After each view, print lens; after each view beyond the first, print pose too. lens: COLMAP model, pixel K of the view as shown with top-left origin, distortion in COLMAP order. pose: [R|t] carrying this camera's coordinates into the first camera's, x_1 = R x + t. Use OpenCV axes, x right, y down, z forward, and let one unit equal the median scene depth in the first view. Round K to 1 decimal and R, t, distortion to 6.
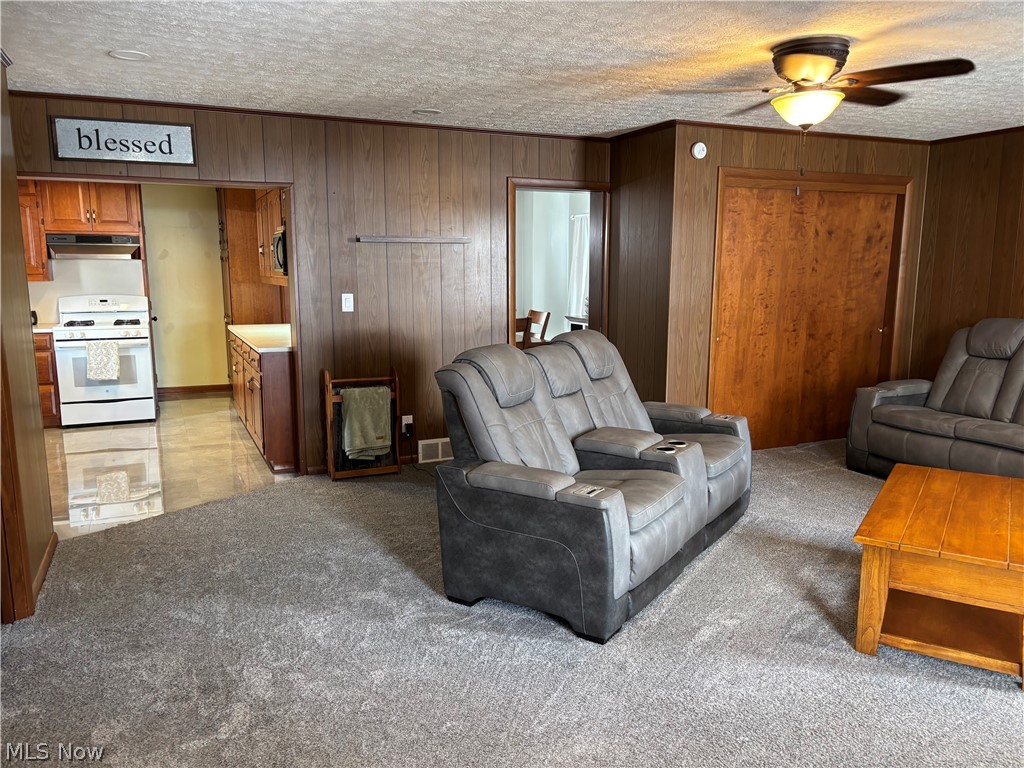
lens RADIAL K [[780.9, 0, 516.3], [0, 780.9, 388.5], [0, 0, 1]] dist [0.068632, -0.074749]
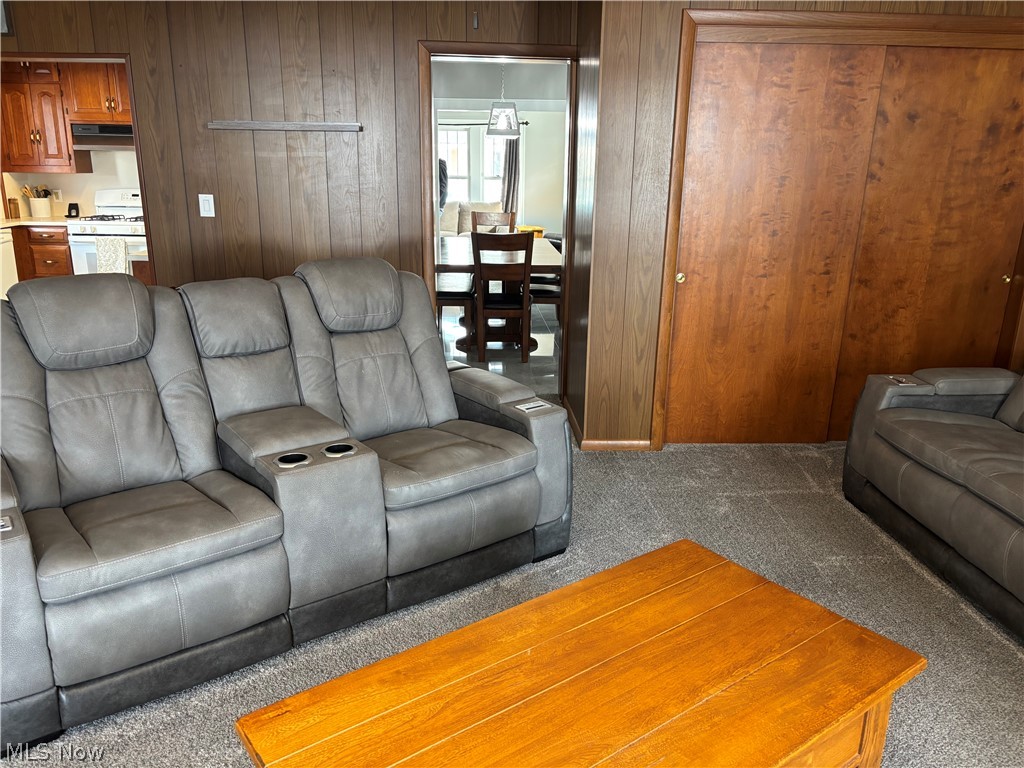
lens RADIAL K [[780.1, 0, 515.8], [0, 780.1, 385.4], [0, 0, 1]] dist [0.071587, -0.074400]
pose [[0.931528, 0.112557, -0.345813, 0.346601], [-0.071747, 0.989089, 0.128666, -0.046345], [0.356522, -0.095045, 0.929440, 0.288647]]
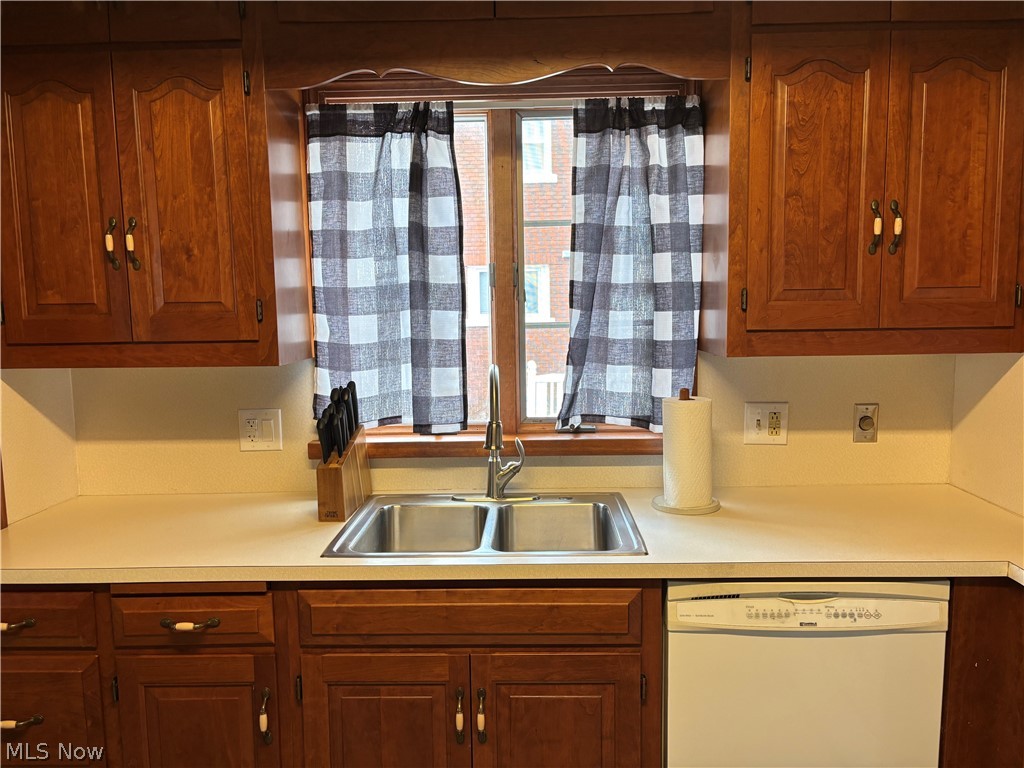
lens RADIAL K [[769.0, 0, 512.3], [0, 769.0, 386.7], [0, 0, 1]] dist [0.012806, 0.004218]
pose [[-0.436507, 0.103357, -0.893744, -0.422739], [-0.126084, 0.976549, 0.174513, -0.162528], [0.890822, 0.188863, -0.413239, 1.049293]]
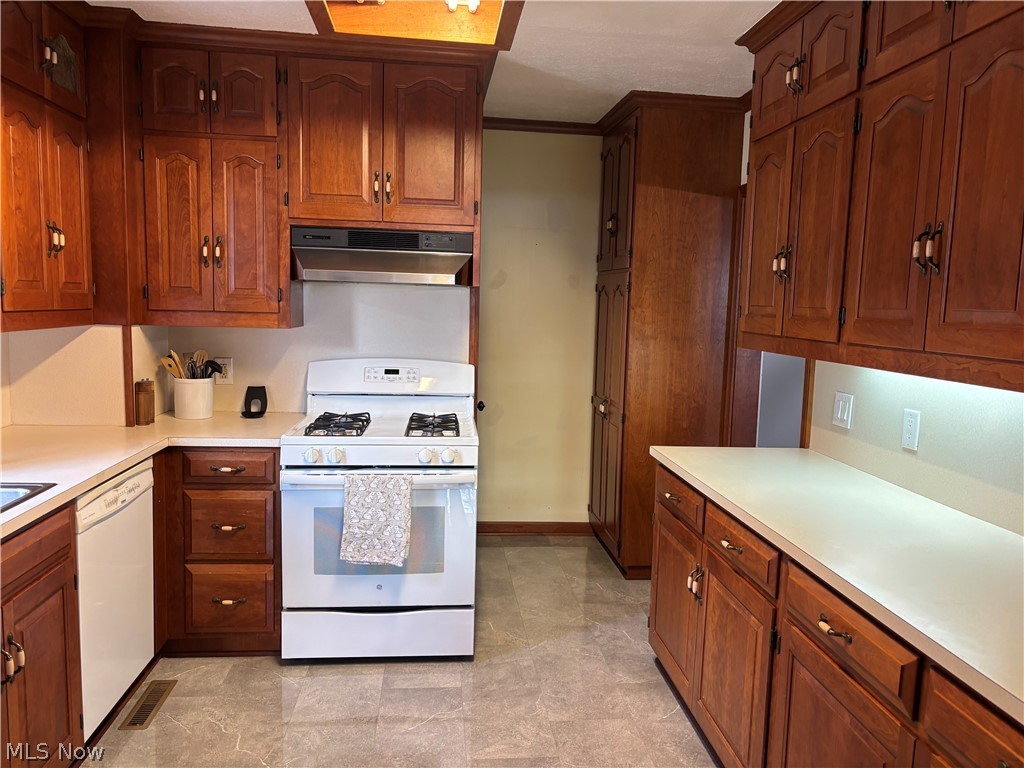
lens RADIAL K [[780.9, 0, 516.3], [0, 780.9, 388.5], [0, 0, 1]] dist [0.068632, -0.074749]
pose [[0.943975, 0.062807, -0.323986, -0.366963], [-0.077848, 0.996397, -0.033661, -0.111377], [0.320705, 0.056997, 0.945463, 0.714136]]
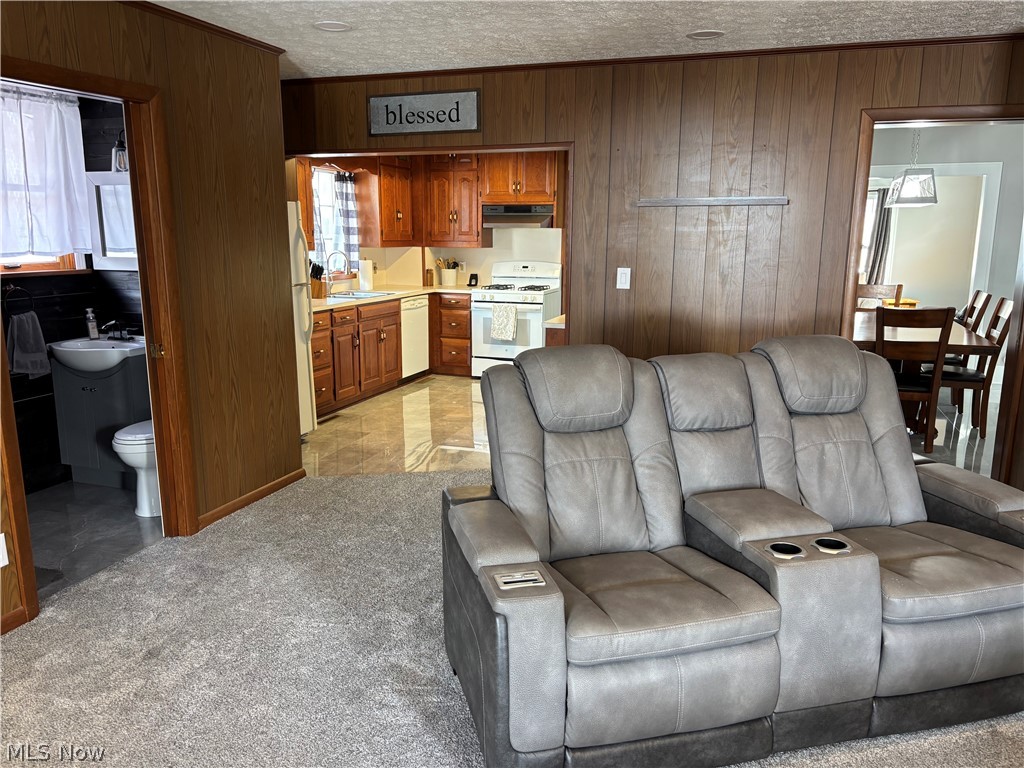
lens RADIAL K [[780.9, 0, 516.3], [0, 780.9, 388.5], [0, 0, 1]] dist [0.068632, -0.074749]
pose [[0.728219, 0.140941, -0.670695, 0.258495], [-0.113538, 0.989913, 0.084746, -0.043199], [0.675874, 0.014436, 0.736876, 0.251834]]
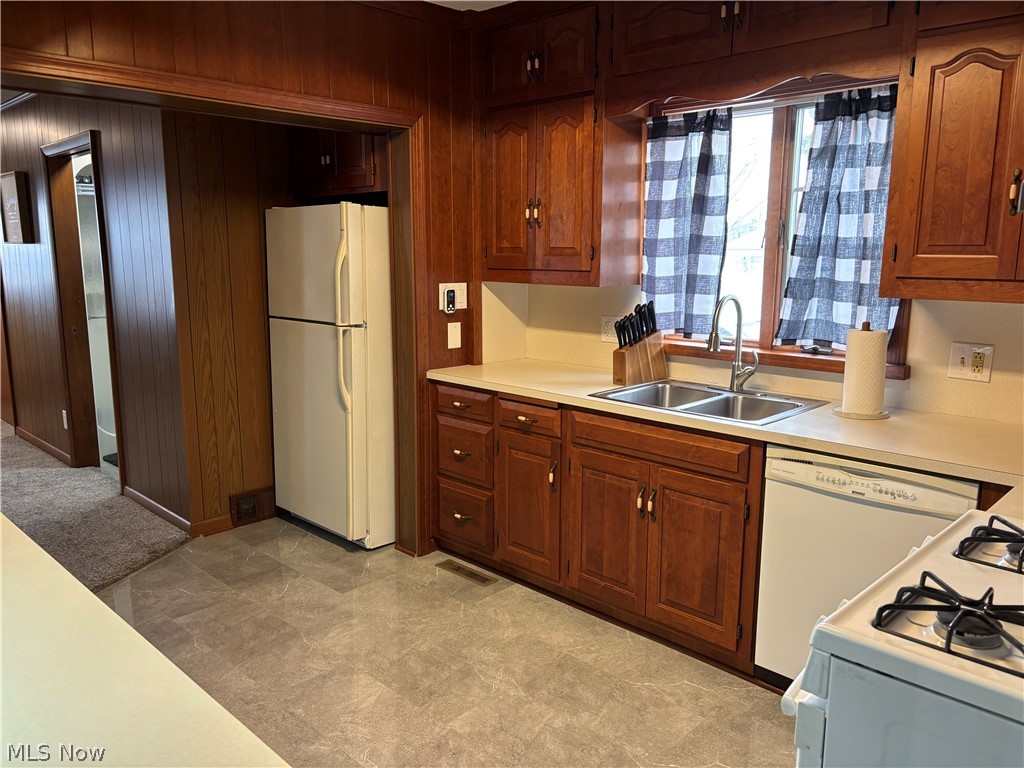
lens RADIAL K [[780.9, 0, 516.3], [0, 780.9, 388.5], [0, 0, 1]] dist [0.068632, -0.074749]
pose [[-0.932203, 0.058776, -0.357131, -0.415949], [-0.062777, 0.945513, 0.319474, -0.204114], [0.356449, 0.320234, -0.877721, 1.296780]]
